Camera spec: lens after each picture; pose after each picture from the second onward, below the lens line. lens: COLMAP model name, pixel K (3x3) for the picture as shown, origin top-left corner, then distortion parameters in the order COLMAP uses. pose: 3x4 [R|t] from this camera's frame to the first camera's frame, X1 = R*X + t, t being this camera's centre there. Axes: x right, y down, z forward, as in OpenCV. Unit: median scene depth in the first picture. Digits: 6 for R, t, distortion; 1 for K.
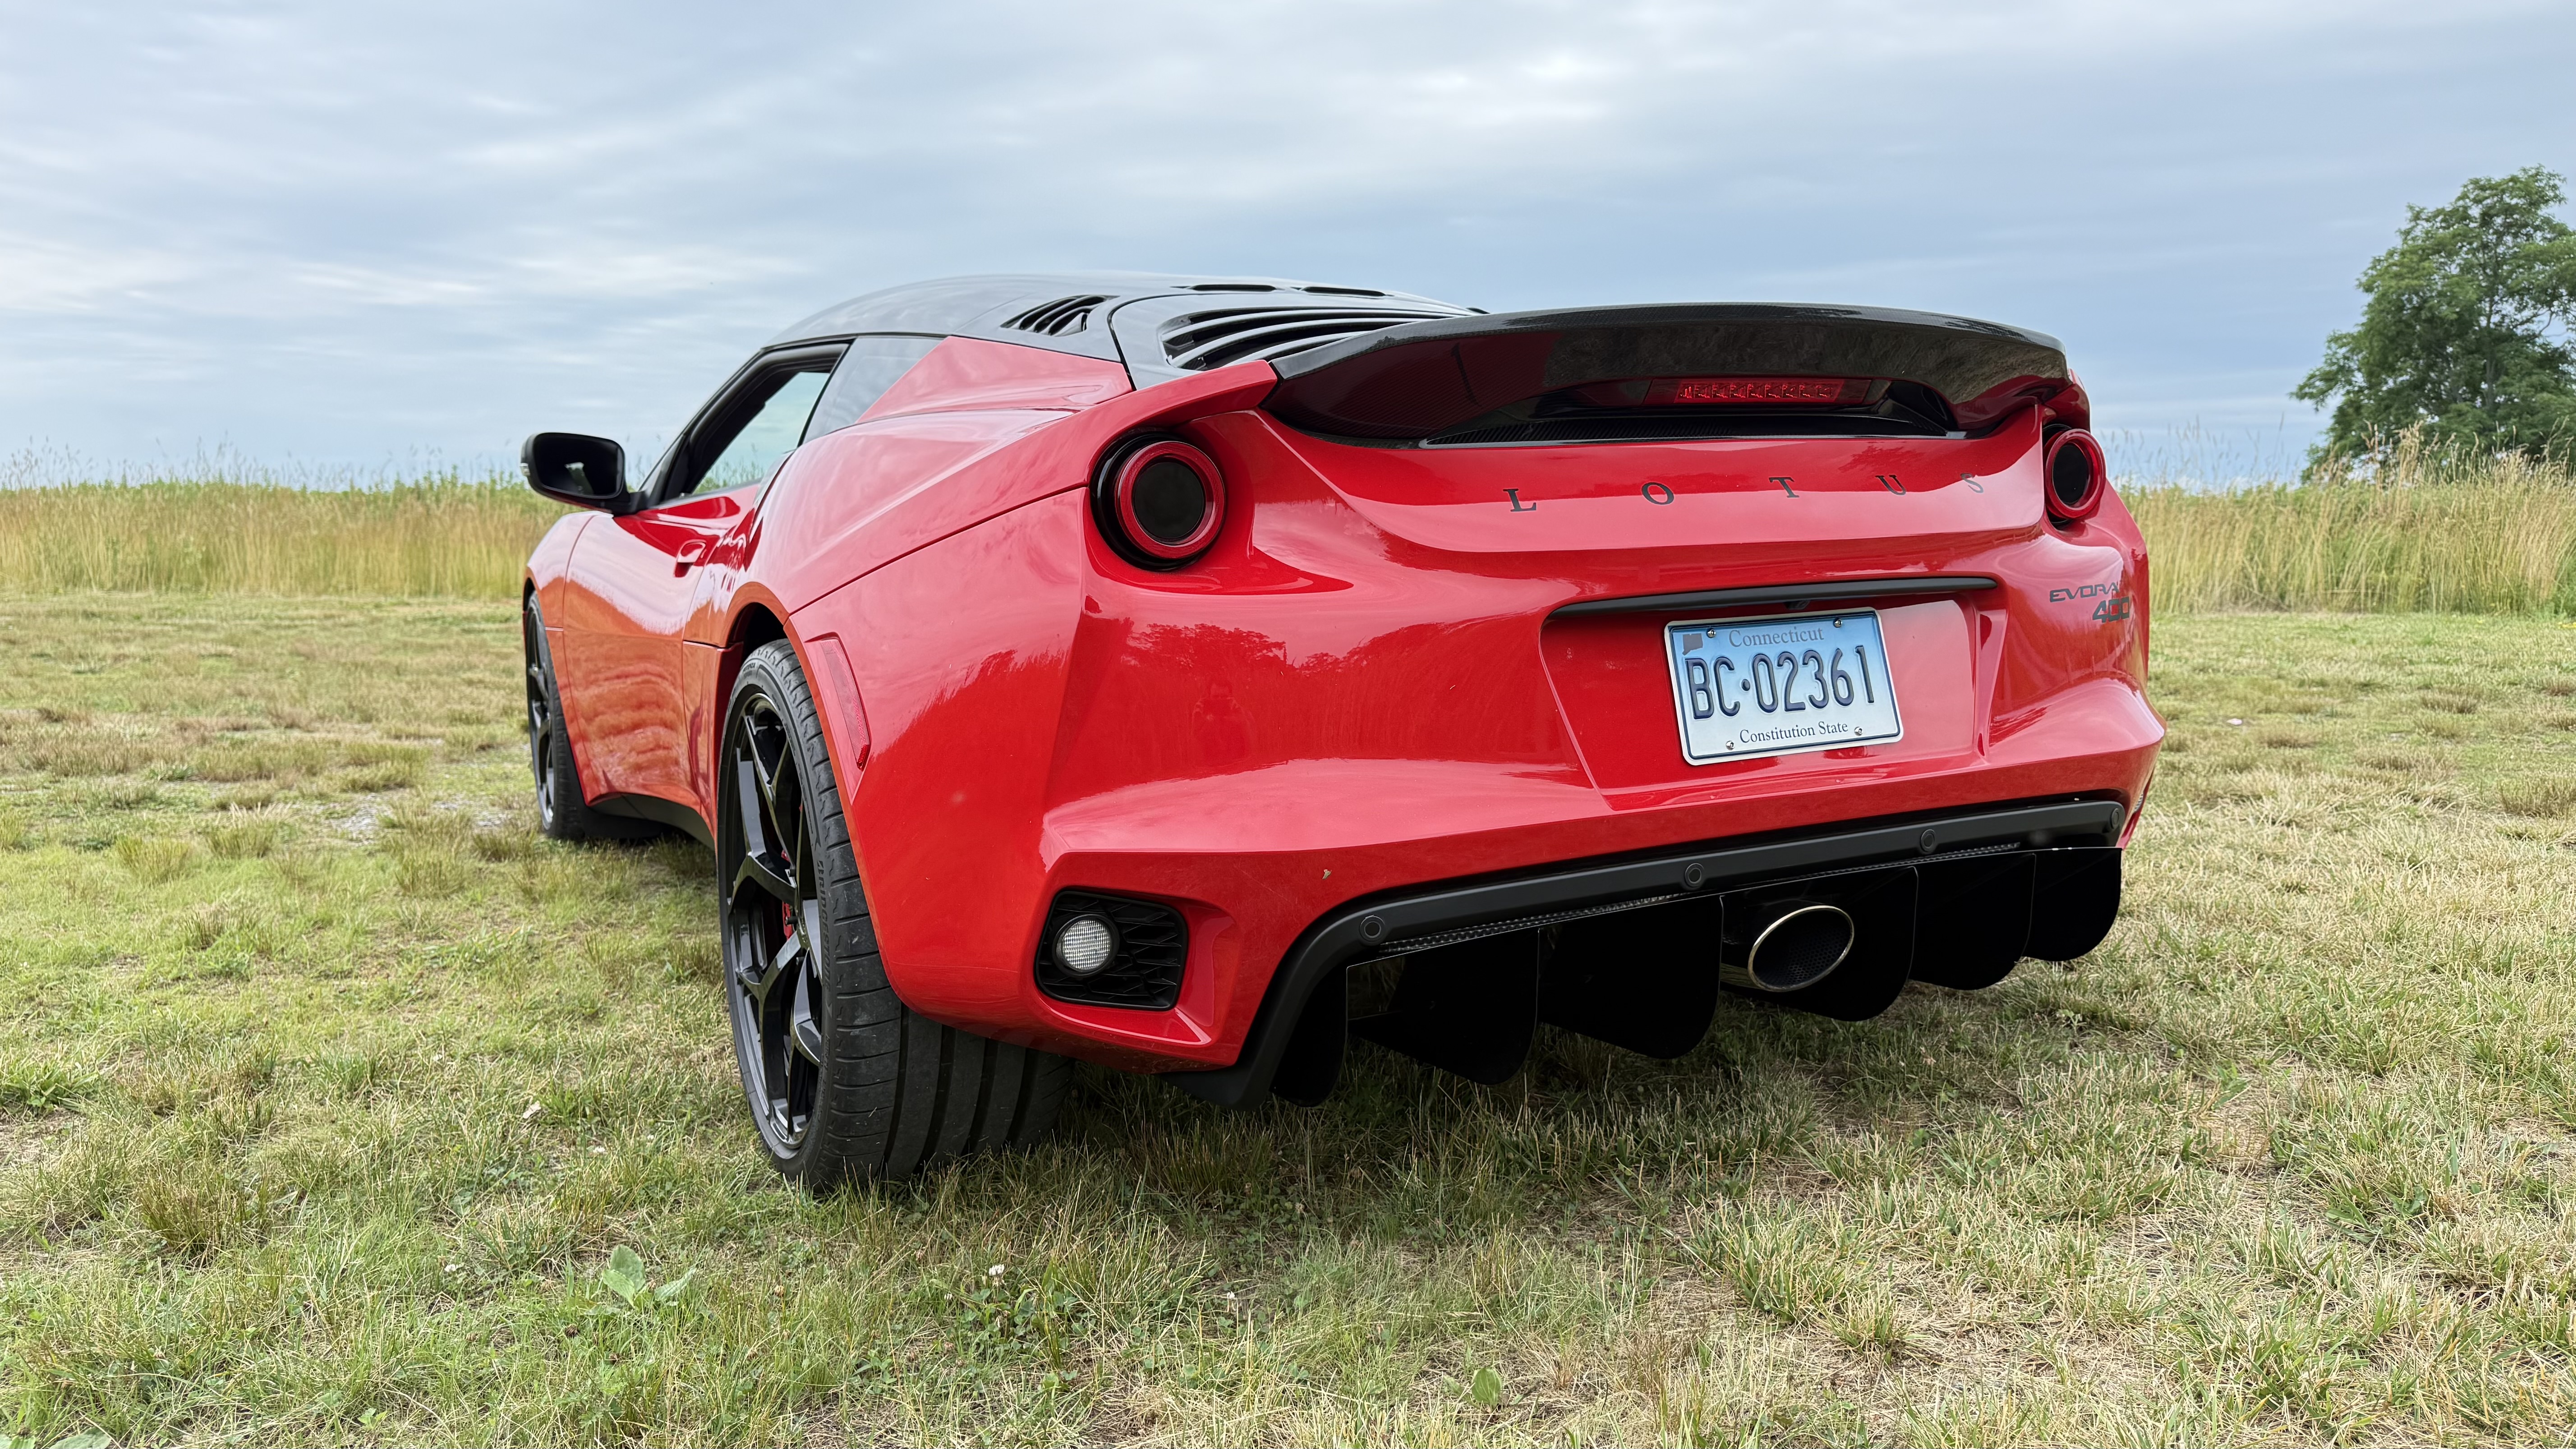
lens RADIAL K [[1857.5, 0, 1249.0], [0, 1857.5, 718.2], [0, 0, 1]] dist [0.047931, -0.049985]
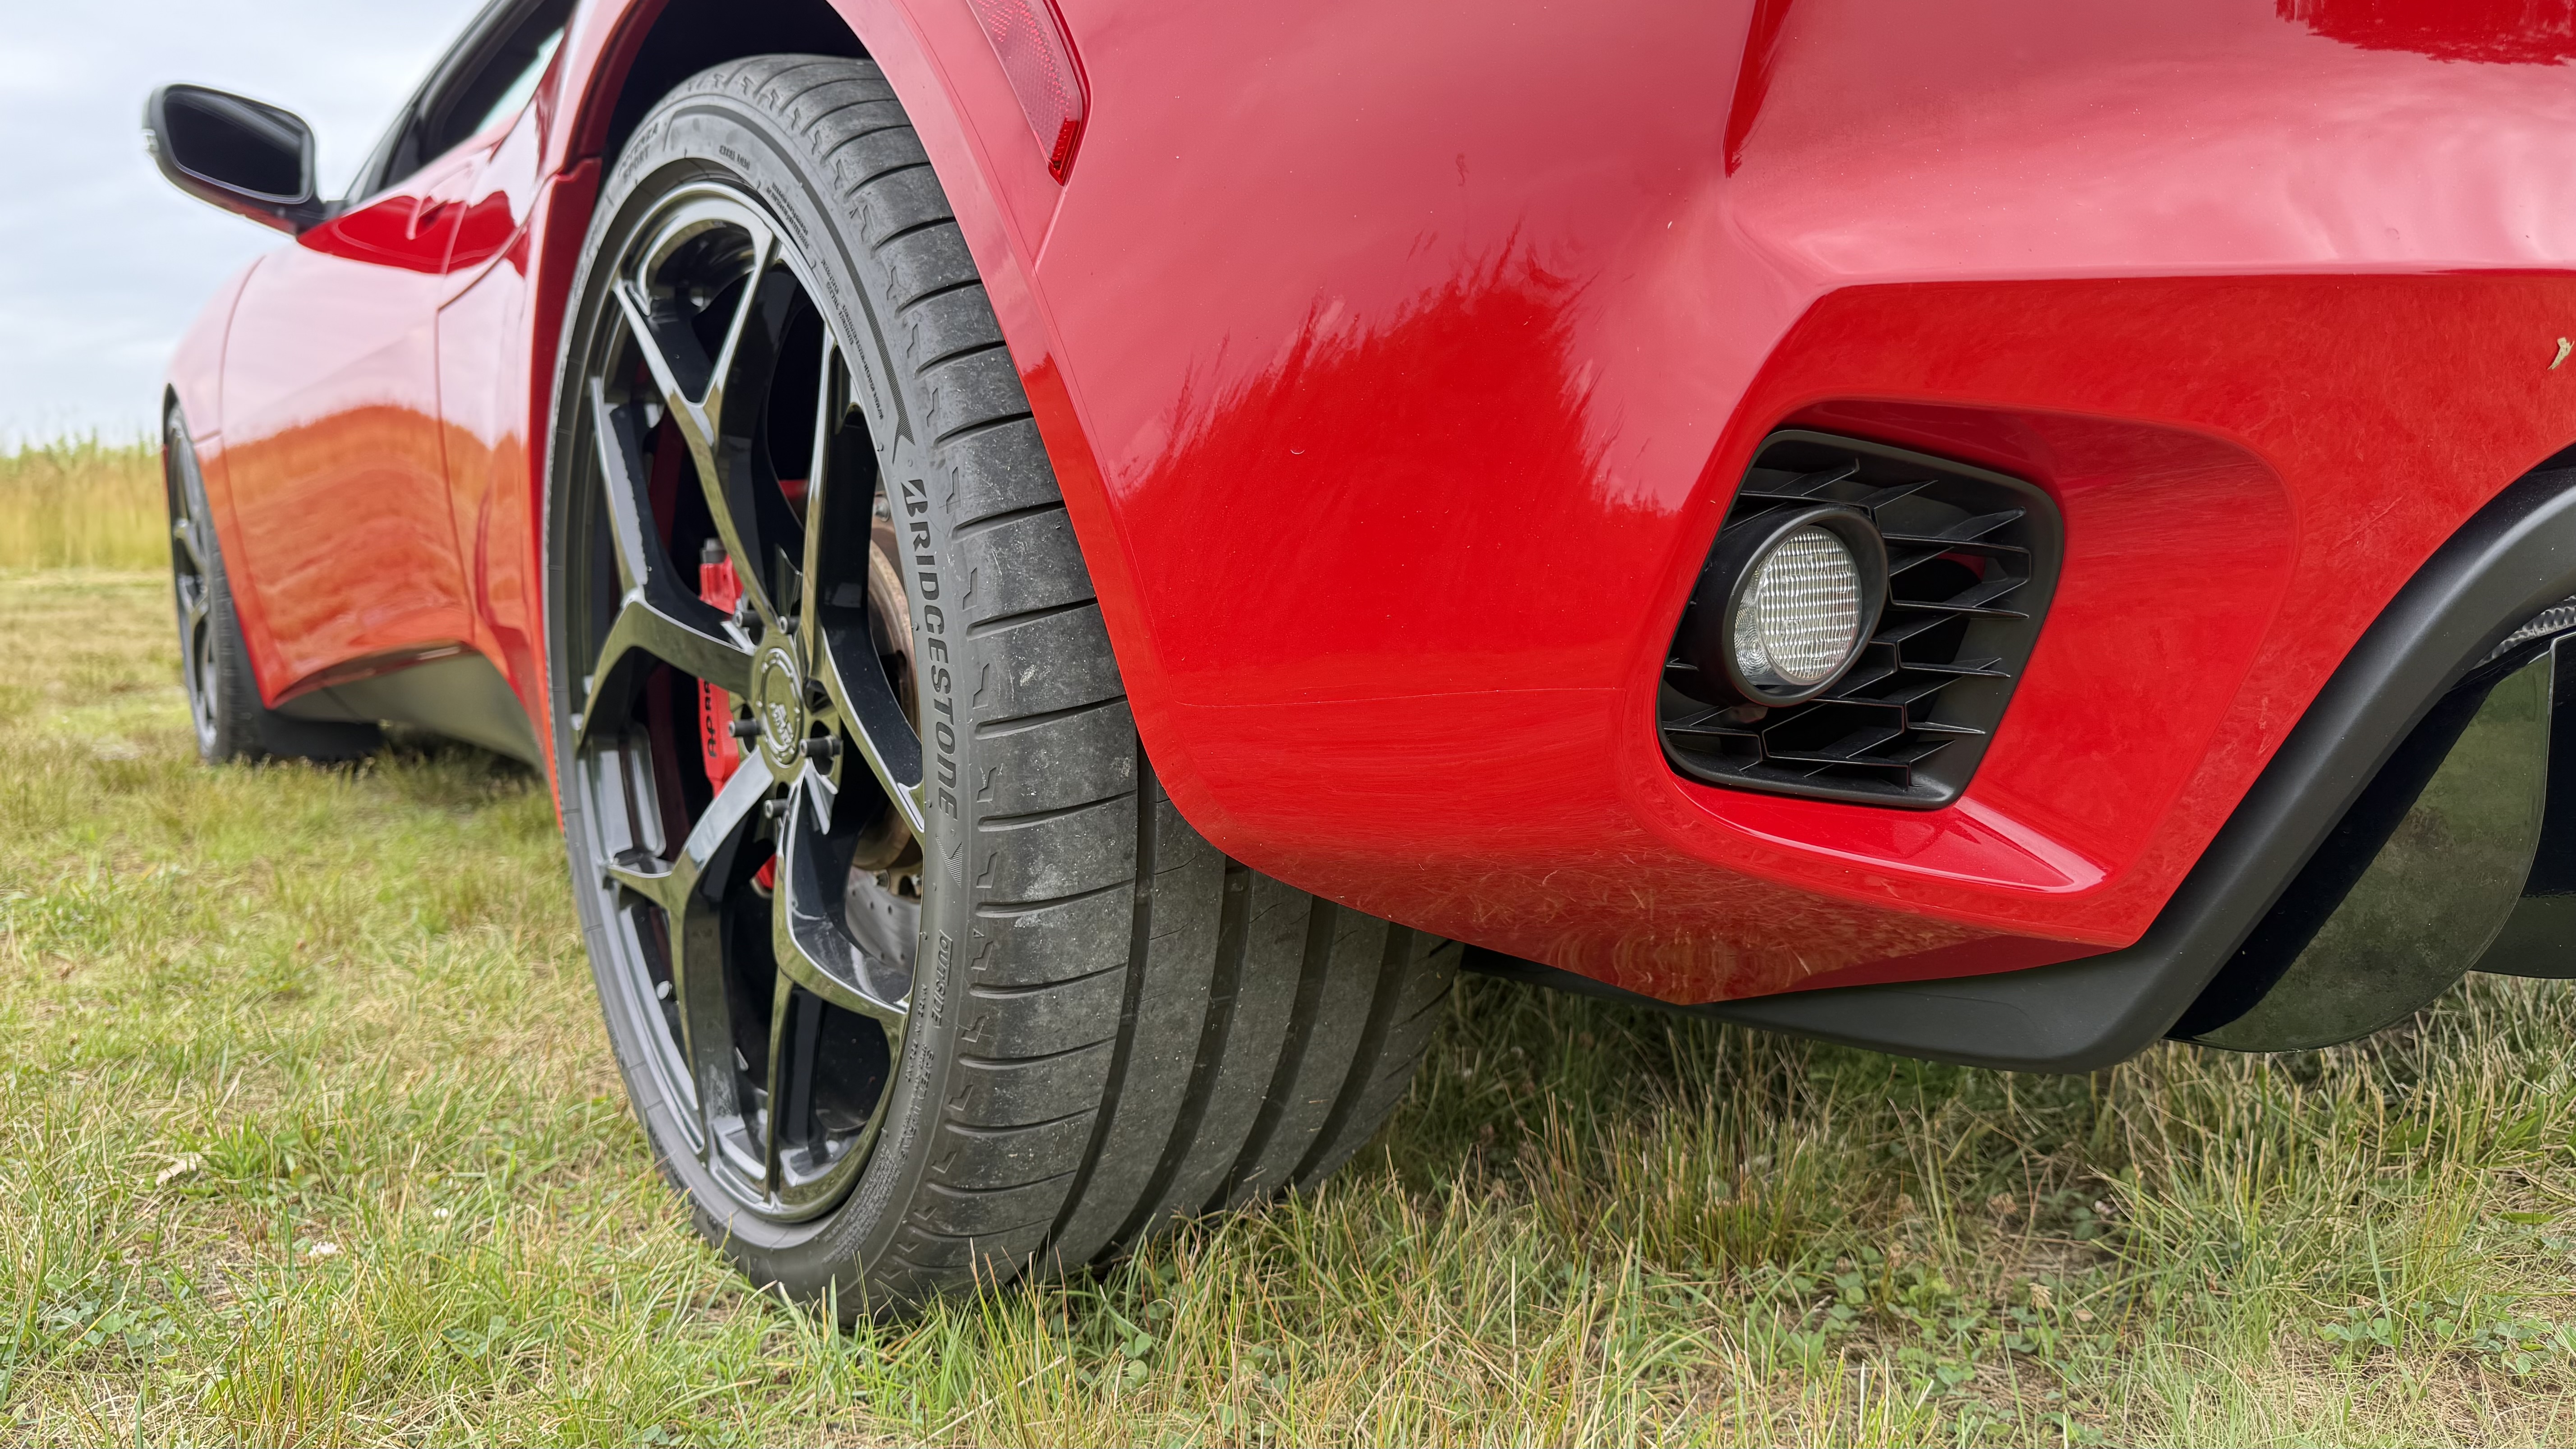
lens RADIAL K [[1857.5, 0, 1198.0], [0, 1857.5, 727.9], [0, 0, 1]] dist [0.047931, -0.049985]
pose [[0.992200, -0.027329, 0.121624, -0.125357], [0.027337, 0.999625, 0.001609, 0.073092], [-0.121622, 0.001728, 0.992575, 0.347724]]
